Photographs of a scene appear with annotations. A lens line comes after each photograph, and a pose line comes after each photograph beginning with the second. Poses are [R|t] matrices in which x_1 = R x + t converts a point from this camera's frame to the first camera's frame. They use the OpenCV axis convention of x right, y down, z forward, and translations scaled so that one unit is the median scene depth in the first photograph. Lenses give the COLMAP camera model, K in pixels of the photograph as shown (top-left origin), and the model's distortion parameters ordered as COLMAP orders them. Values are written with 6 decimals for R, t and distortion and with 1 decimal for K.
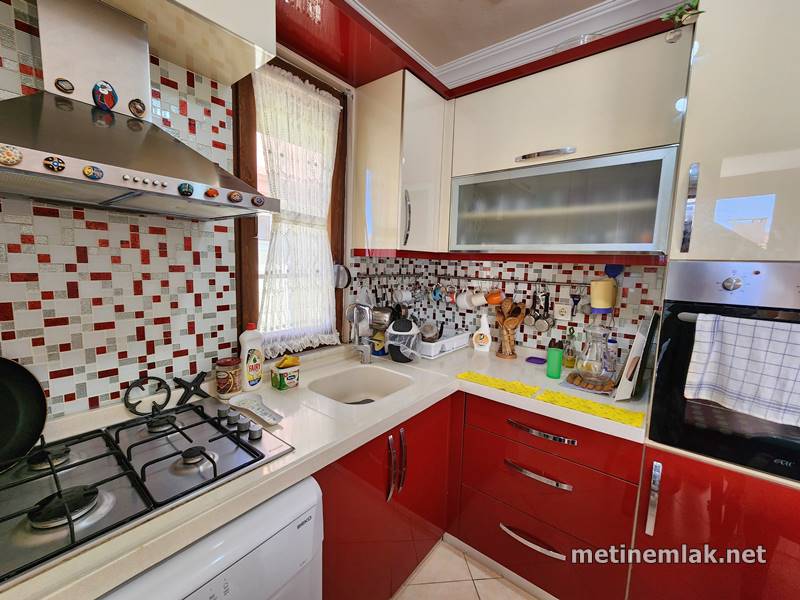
lens RADIAL K [[330.1, 0, 398.2], [0, 330.1, 298.0], [0, 0, 1]] dist [0.000387, 0.000304]
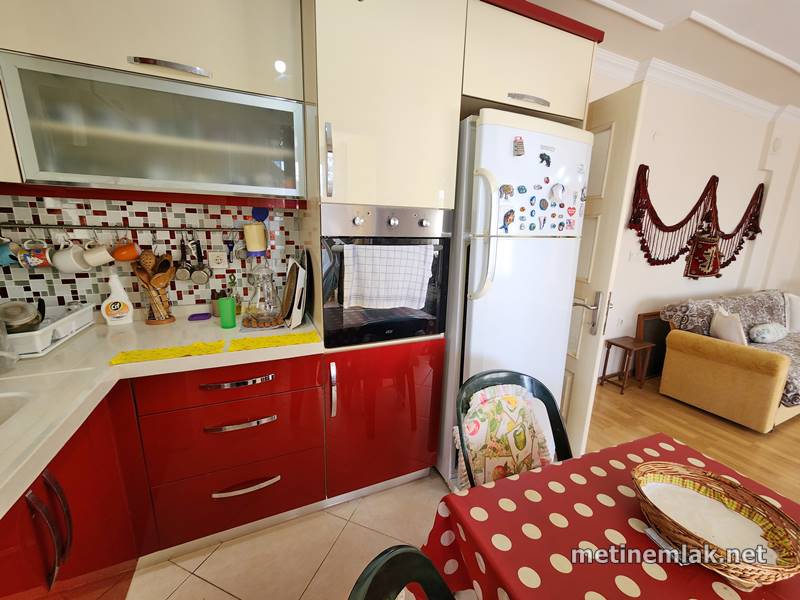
lens RADIAL K [[330.4, 0, 400.0], [0, 330.4, 300.0], [0, 0, 1]] dist [0.000294, -0.000250]
pose [[0.464059, -0.212063, 0.860046, -0.115551], [0.083643, 0.977073, 0.195787, 0.014759], [-0.881846, -0.018920, 0.471157, 0.105875]]
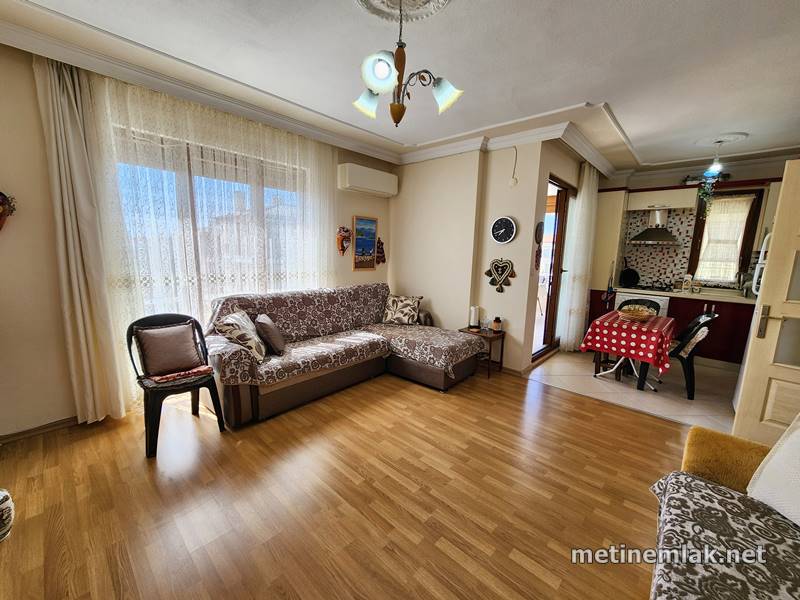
lens RADIAL K [[327.3, 0, 398.4], [0, 327.3, 301.5], [0, 0, 1]] dist [0.000676, -0.000126]
pose [[-0.075701, 0.126914, -0.989021, 2.851729], [-0.137858, 0.981010, 0.136438, 0.284135], [0.987555, 0.146673, -0.056767, -1.590262]]
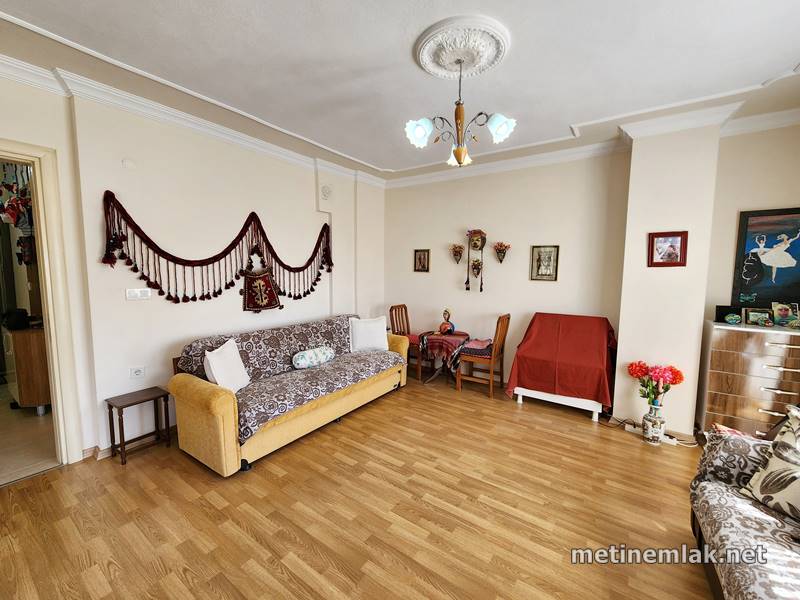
lens RADIAL K [[330.4, 0, 400.0], [0, 330.4, 300.0], [0, 0, 1]] dist [0.000294, -0.000250]
pose [[-0.064382, -0.131388, 0.989238, 0.482847], [0.093497, 0.986140, 0.137062, 0.177813], [-0.993536, 0.101315, -0.051205, -1.398391]]
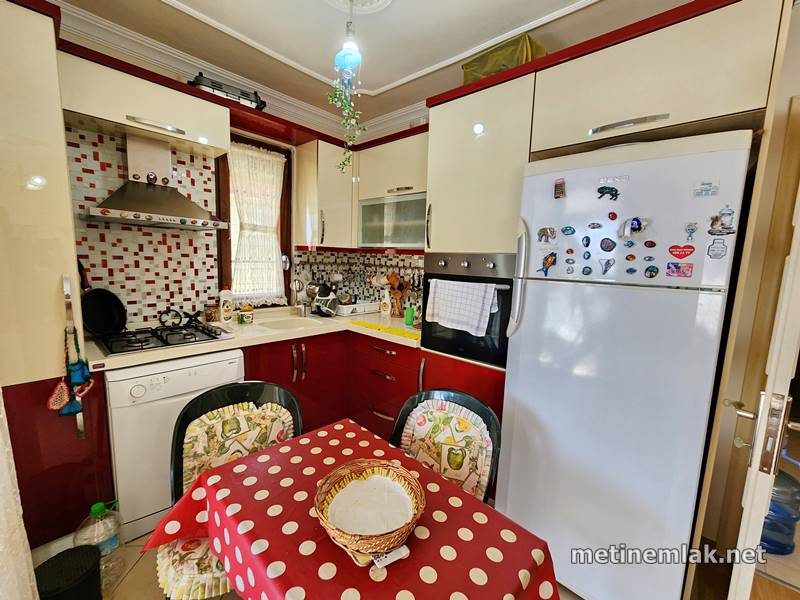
lens RADIAL K [[330.4, 0, 400.0], [0, 330.4, 300.0], [0, 0, 1]] dist [0.000294, -0.000250]
pose [[0.997871, 0.014541, -0.063574, 0.538779], [-0.013710, 0.999815, 0.013482, 0.097253], [0.063758, -0.012582, 0.997886, -0.648023]]
